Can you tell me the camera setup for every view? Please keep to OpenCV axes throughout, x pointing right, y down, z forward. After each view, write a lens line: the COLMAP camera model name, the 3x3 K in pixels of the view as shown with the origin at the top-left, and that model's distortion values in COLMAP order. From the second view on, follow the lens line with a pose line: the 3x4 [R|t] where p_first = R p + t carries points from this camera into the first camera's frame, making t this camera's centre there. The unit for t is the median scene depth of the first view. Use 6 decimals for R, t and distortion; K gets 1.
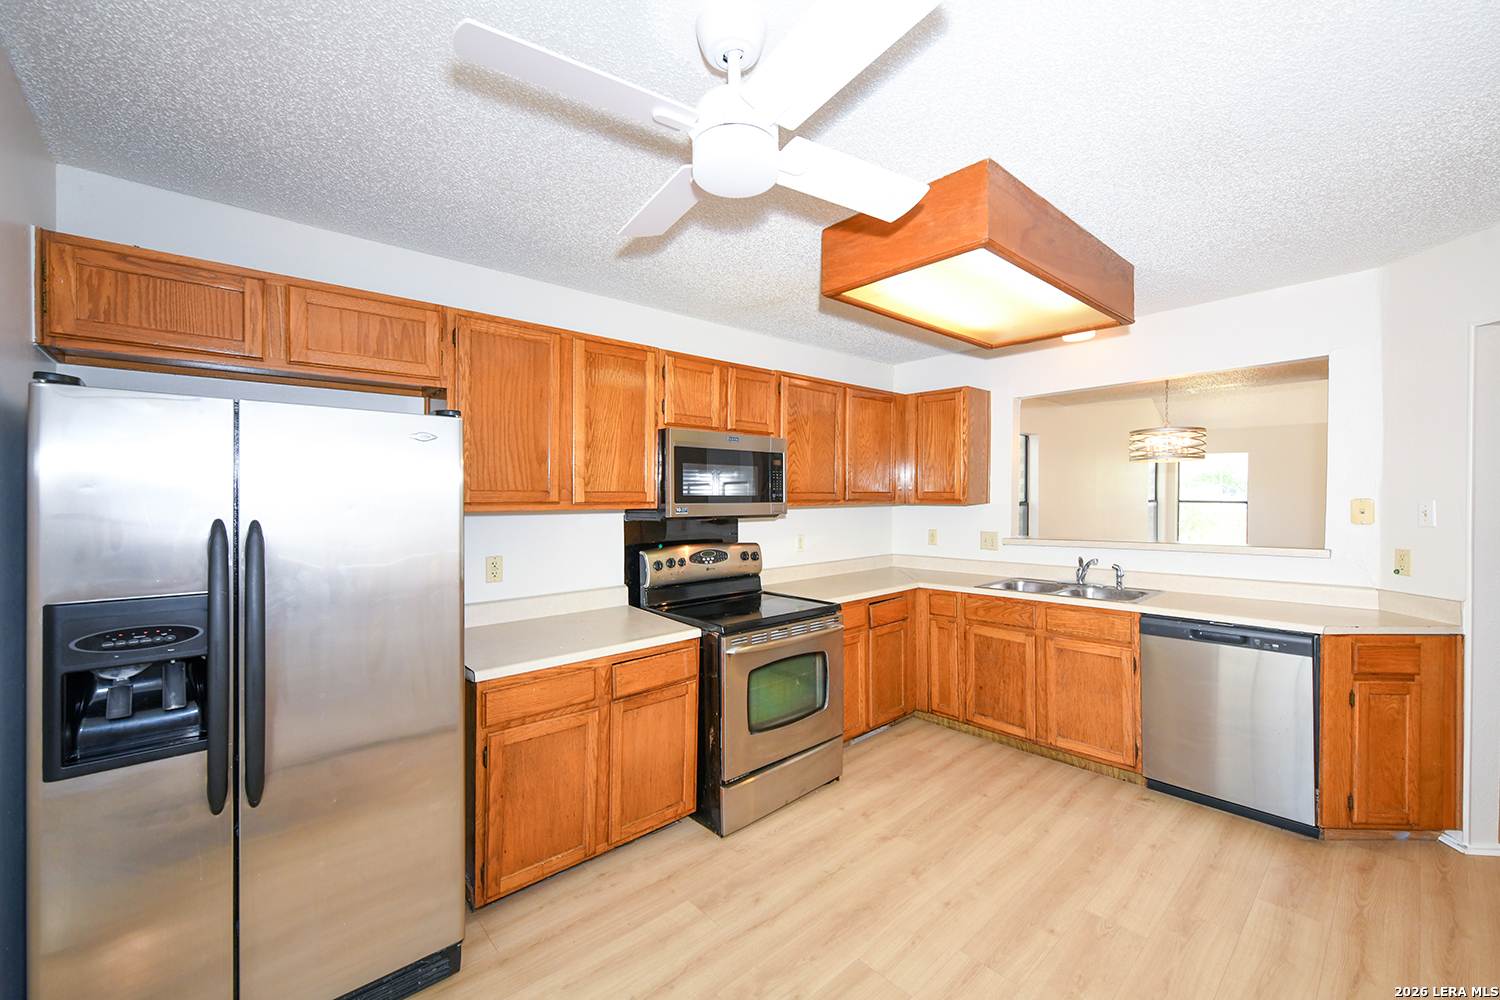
lens RADIAL K [[601.8, 0, 751.4], [0, 601.8, 496.7], [0, 0, 1]] dist [0.000312, -0.000295]
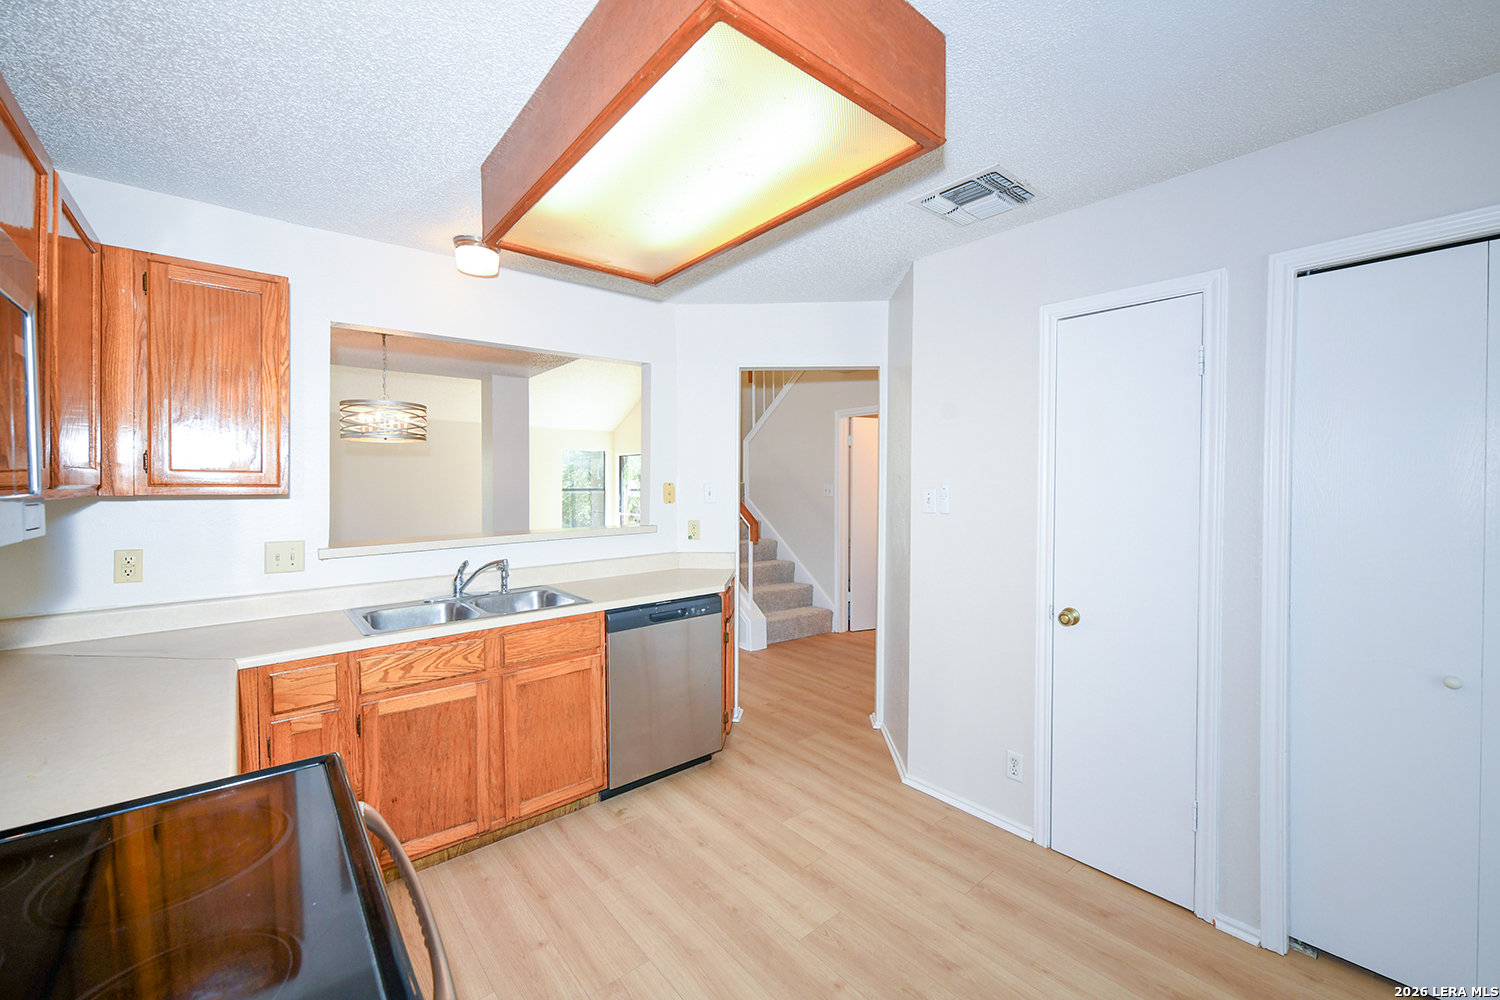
lens RADIAL K [[601.8, 0, 751.4], [0, 601.8, 496.7], [0, 0, 1]] dist [0.000312, -0.000295]
pose [[0.033808, -0.017865, 0.999269, -0.173585], [0.005886, 0.999826, 0.017676, 0.006921], [-0.999411, 0.005284, 0.033907, 0.550251]]
